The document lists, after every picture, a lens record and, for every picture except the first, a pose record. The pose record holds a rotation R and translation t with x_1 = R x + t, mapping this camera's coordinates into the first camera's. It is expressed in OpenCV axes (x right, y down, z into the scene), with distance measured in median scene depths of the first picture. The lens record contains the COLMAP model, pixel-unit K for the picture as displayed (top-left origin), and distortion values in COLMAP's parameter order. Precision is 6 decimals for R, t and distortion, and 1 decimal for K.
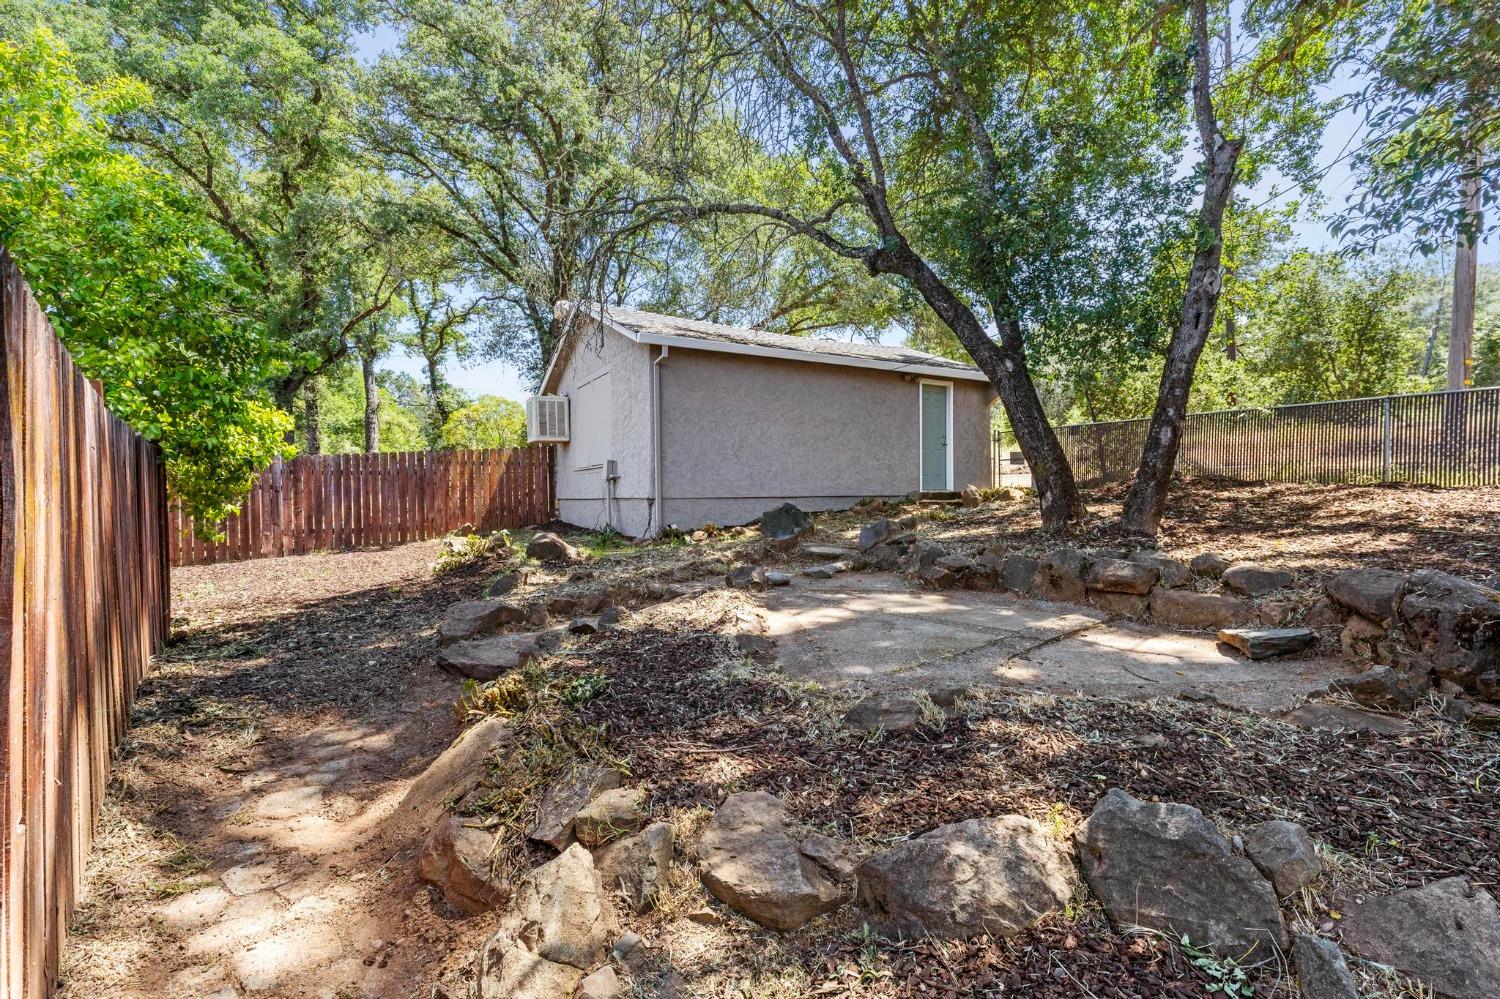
lens RADIAL K [[696.4, 0, 759.7], [0, 696.4, 497.9], [0, 0, 1]] dist [0.007816, -0.000447]
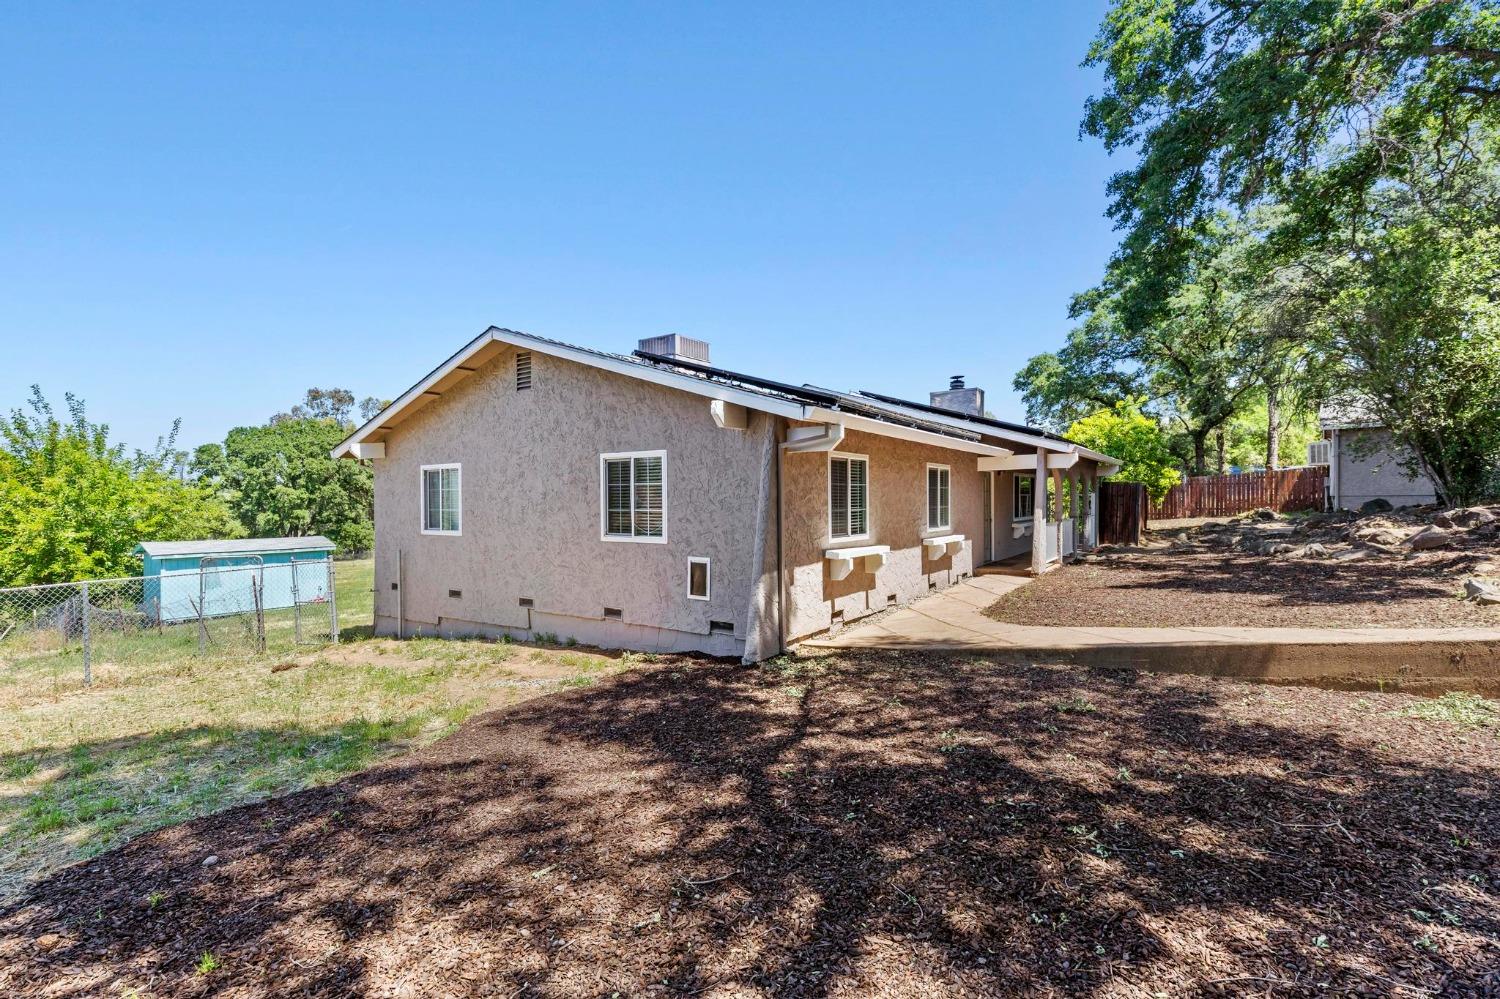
lens RADIAL K [[696.4, 0, 759.7], [0, 696.4, 497.9], [0, 0, 1]] dist [0.007816, -0.000447]
pose [[0.360345, 0.004158, -0.932810, 0.924274], [0.006525, 0.999954, 0.006978, -0.014077], [0.932796, -0.008601, 0.360302, -1.115426]]
